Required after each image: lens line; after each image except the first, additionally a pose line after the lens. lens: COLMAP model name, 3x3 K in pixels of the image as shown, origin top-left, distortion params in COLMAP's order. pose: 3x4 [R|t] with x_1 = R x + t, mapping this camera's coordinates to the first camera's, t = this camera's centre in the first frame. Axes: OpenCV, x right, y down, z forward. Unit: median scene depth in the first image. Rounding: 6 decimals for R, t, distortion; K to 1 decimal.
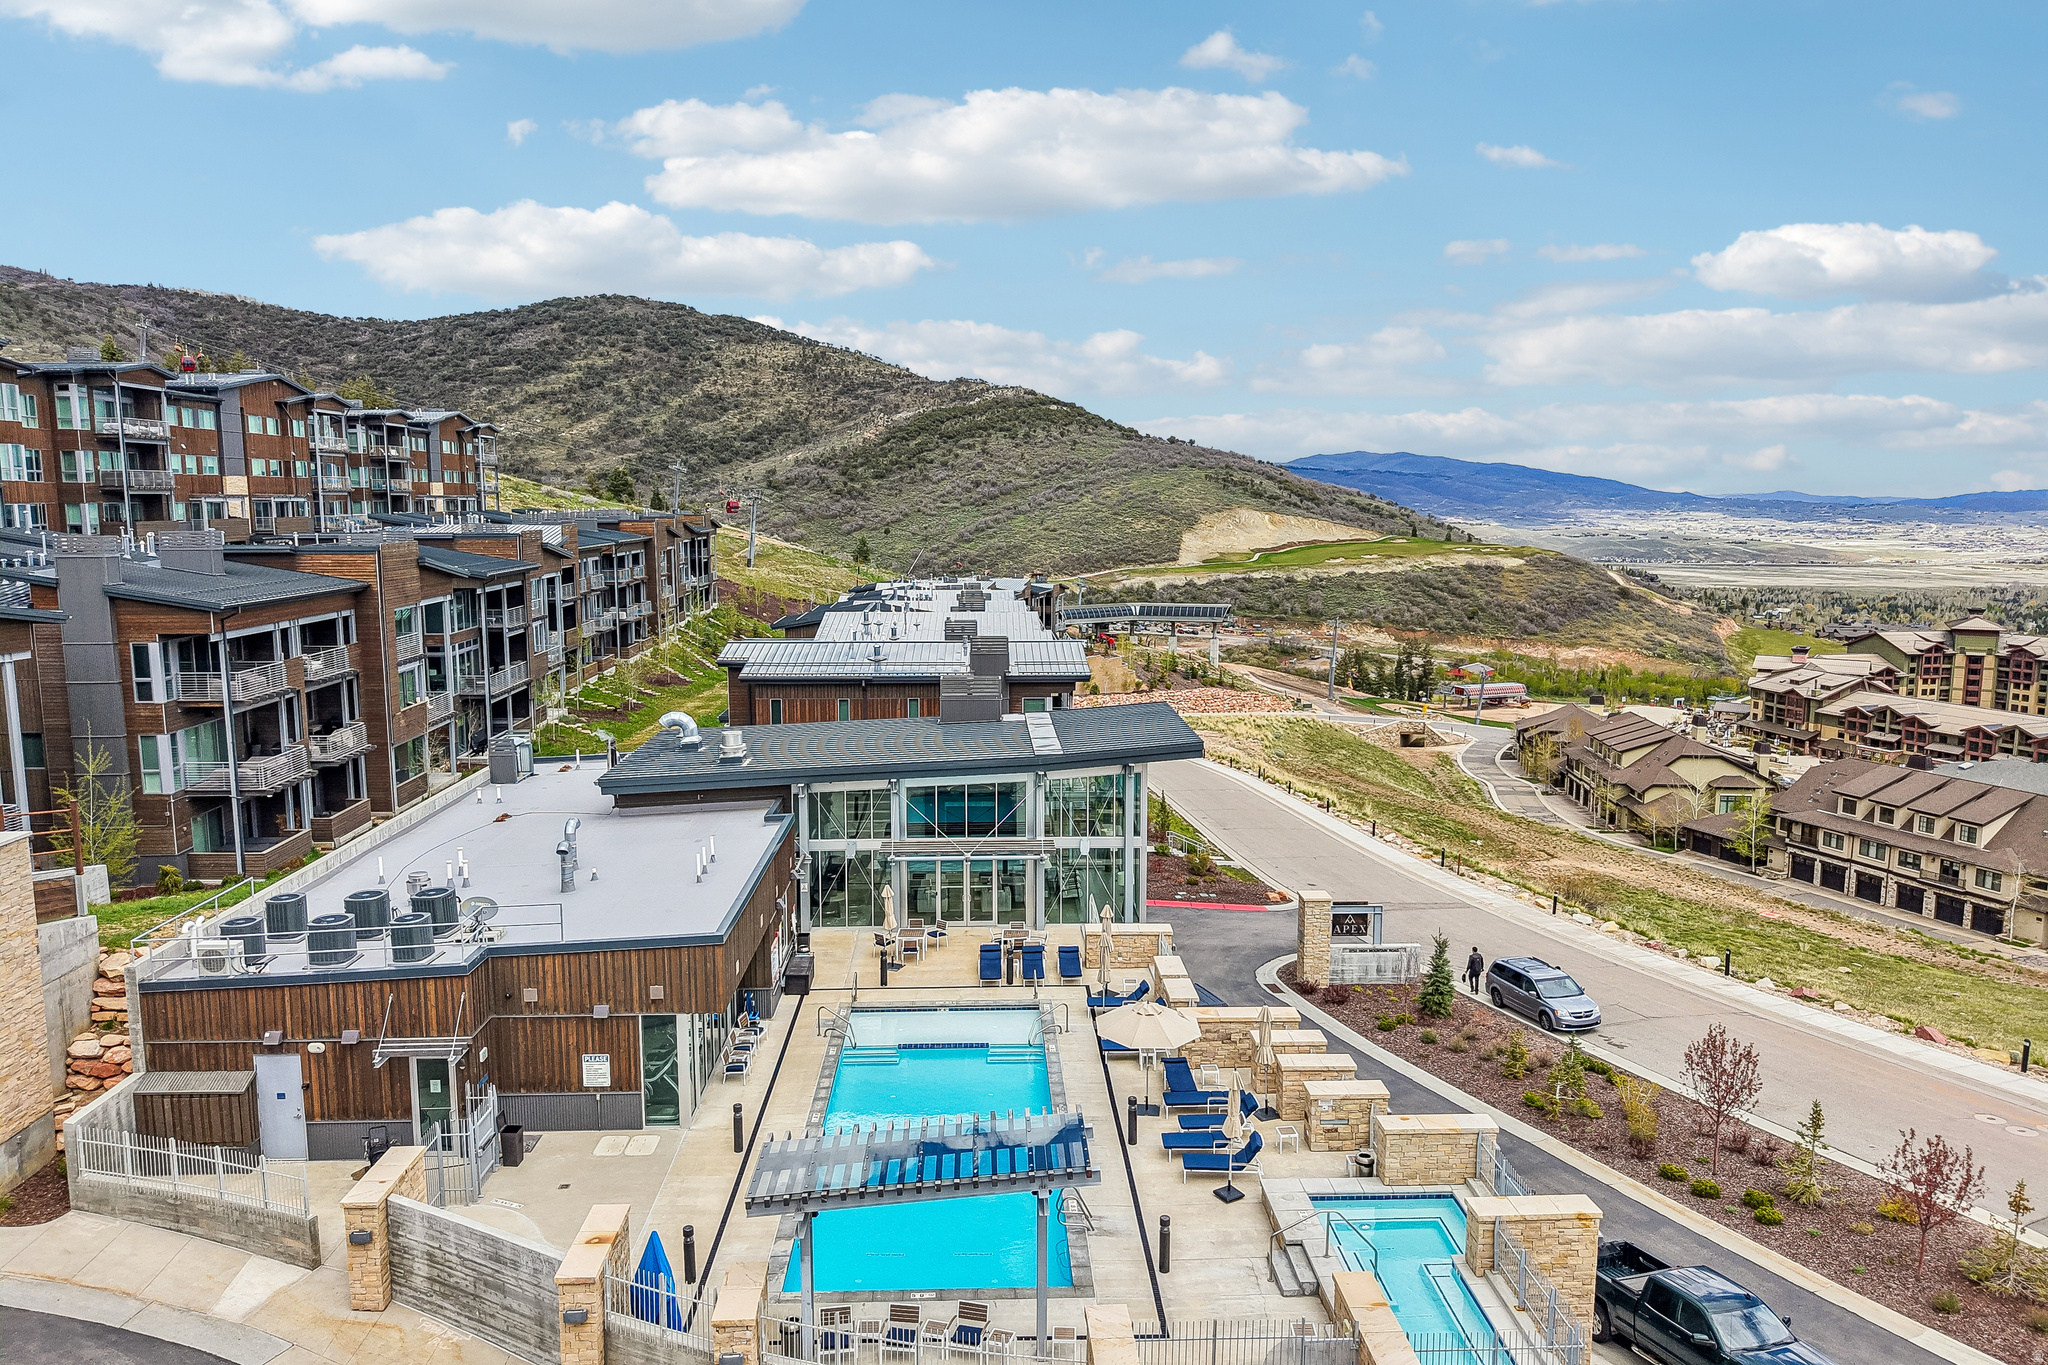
lens RADIAL K [[1360.3, 0, 1024.0], [0, 1360.3, 682.5], [0, 0, 1]] dist [0.034152, -0.046630]
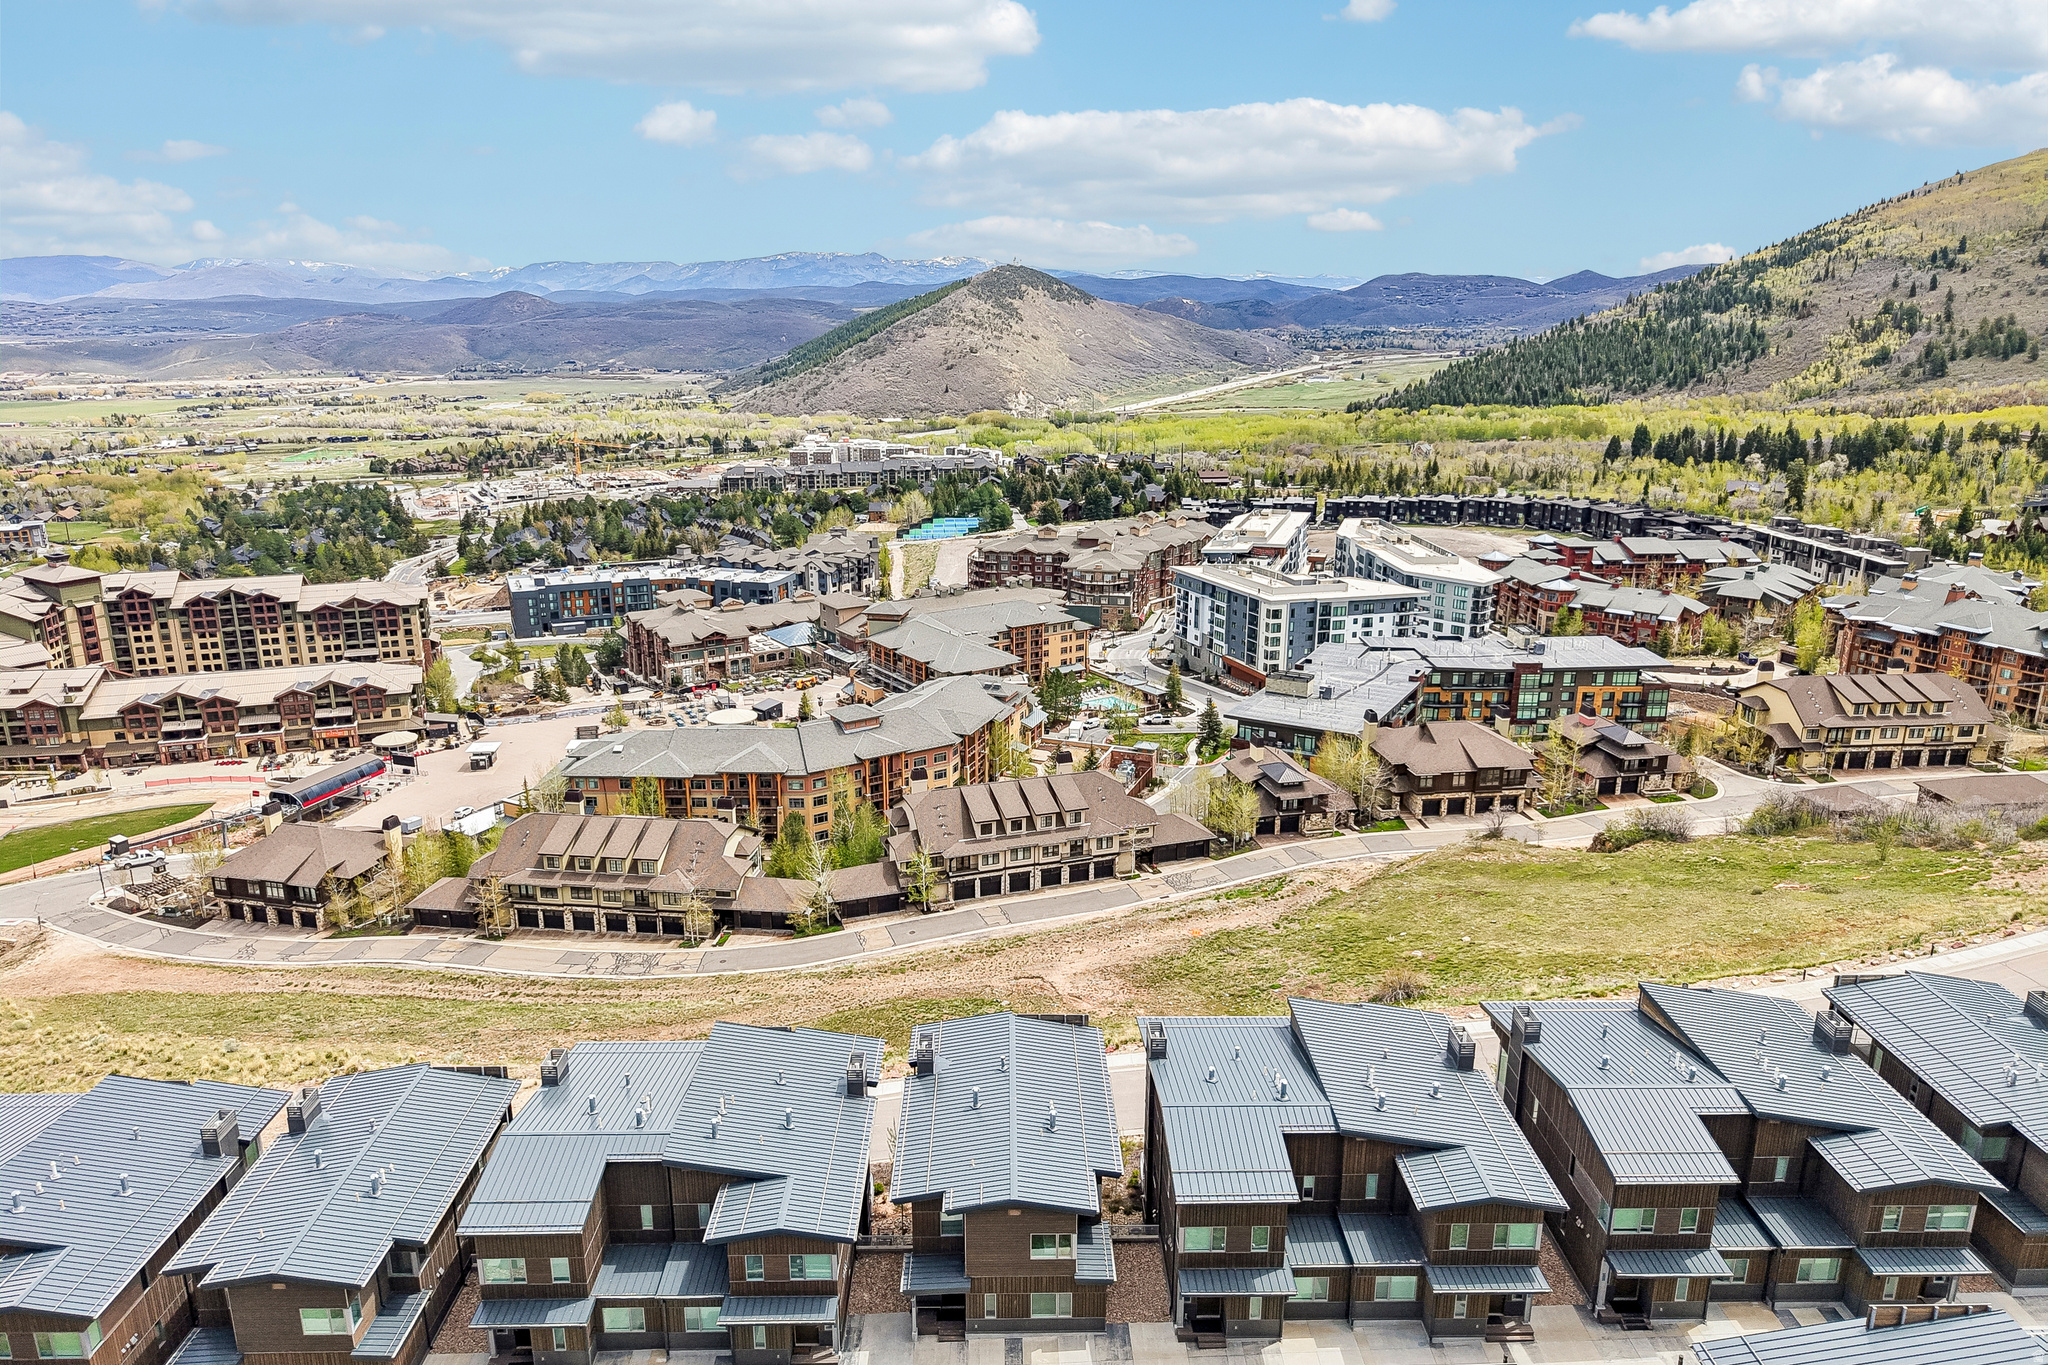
lens RADIAL K [[1370.4, 0, 1024.1], [0, 1370.4, 674.1], [0, 0, 1]] dist [0.023429, -0.023927]
pose [[0.024322, -0.268058, 0.963096, -0.090530], [0.135988, 0.955313, 0.262458, -0.058460], [-0.990412, 0.124586, 0.059688, 0.134732]]
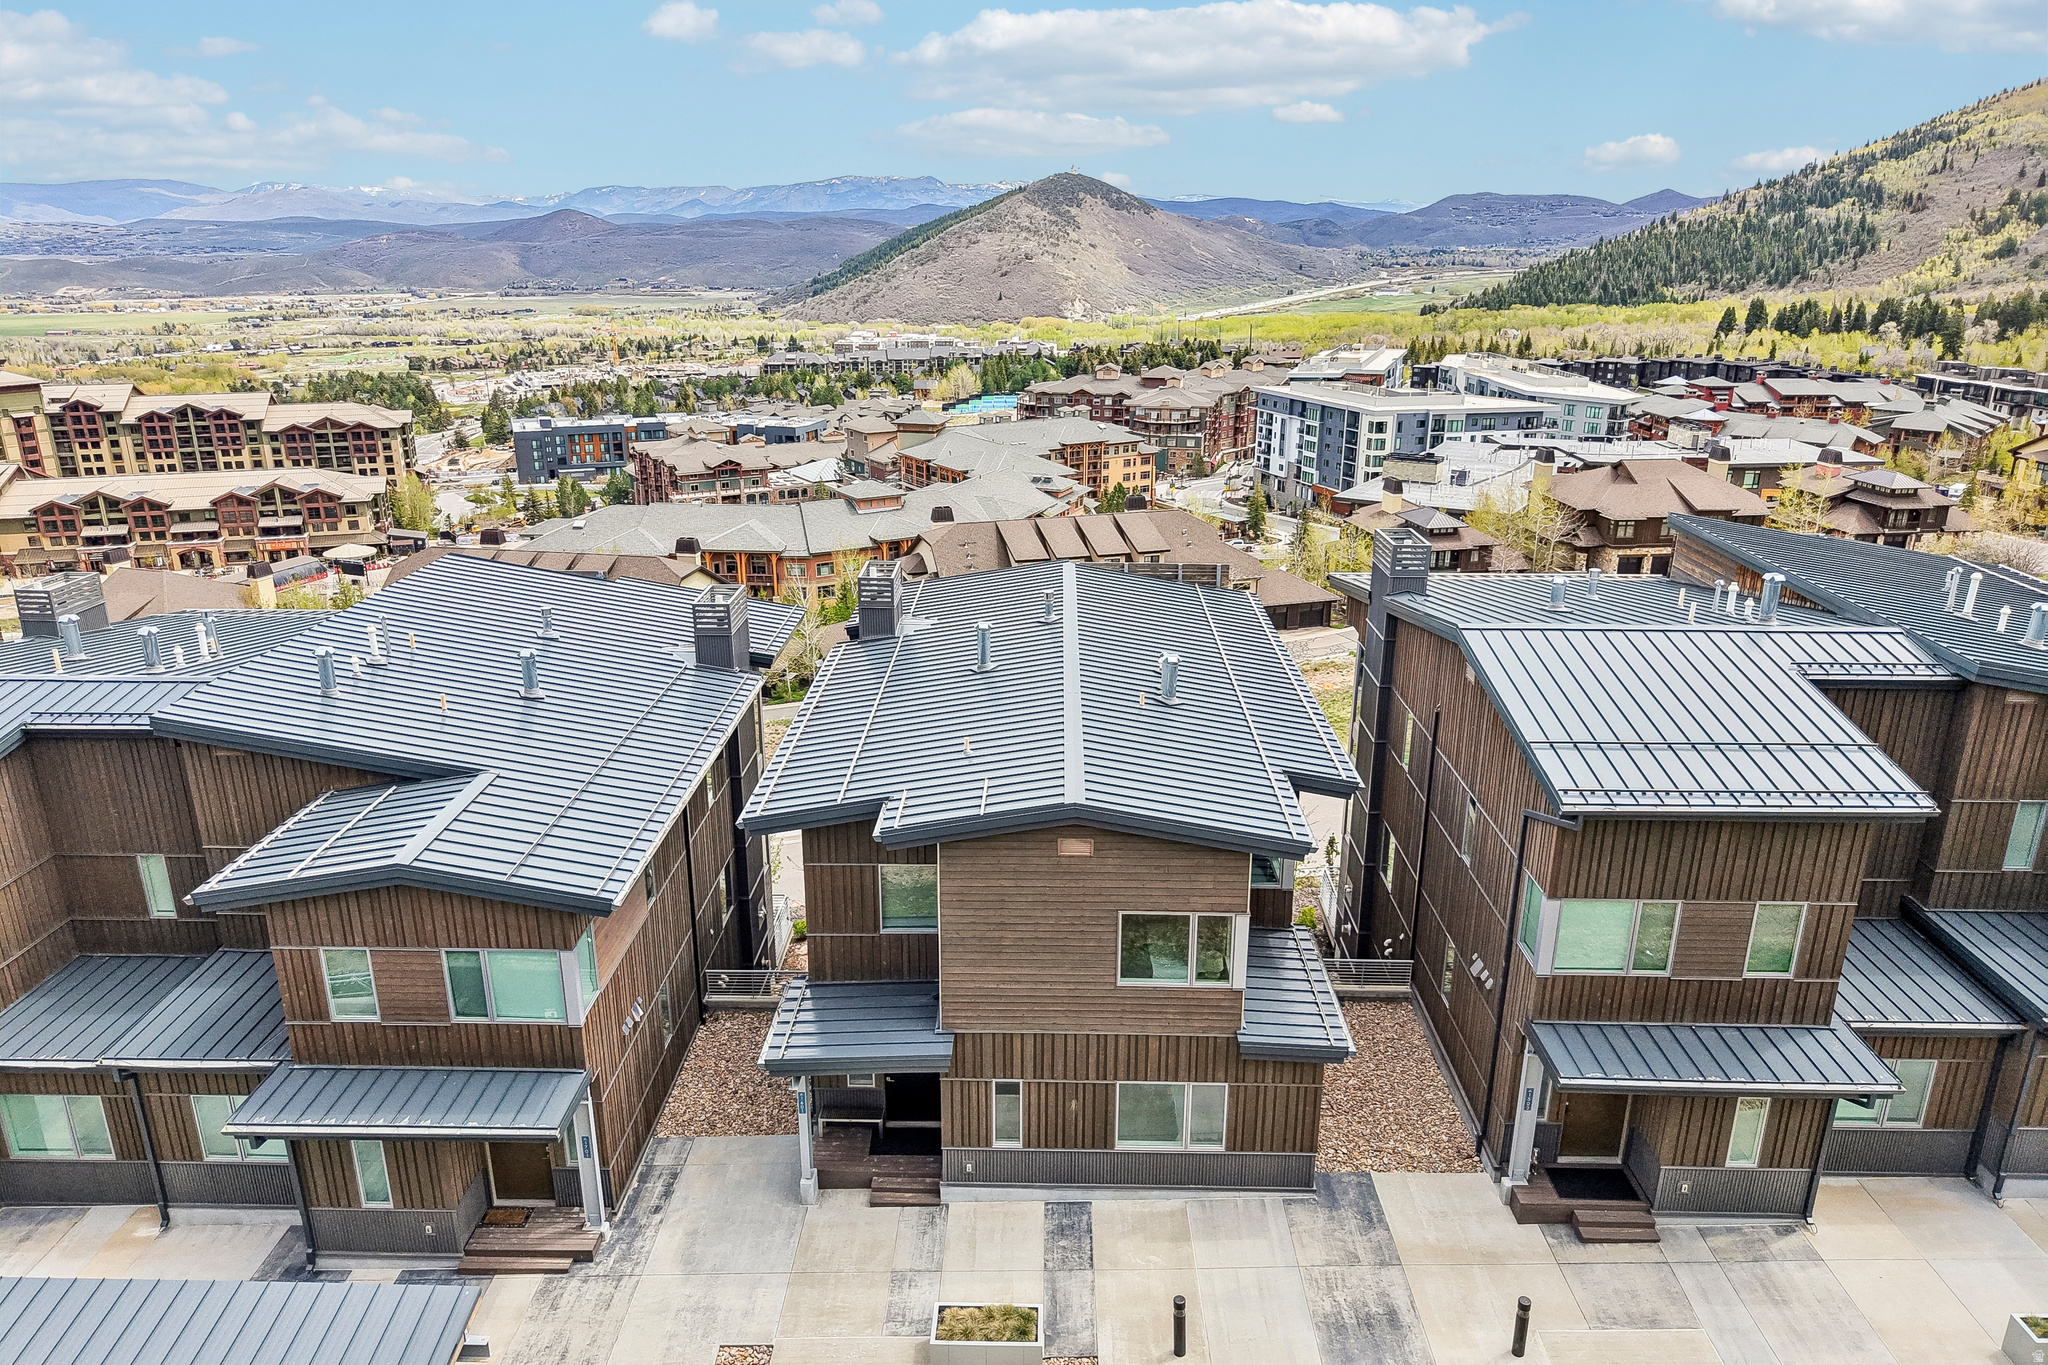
lens RADIAL K [[1375.6, 0, 1026.3], [0, 1375.6, 675.8], [0, 0, 1]] dist [0.006366, -0.001367]
pose [[0.062231, -0.315629, 0.946840, -0.047734], [0.134082, 0.942723, 0.305444, -0.019878], [-0.989014, 0.107946, 0.100987, 0.141717]]
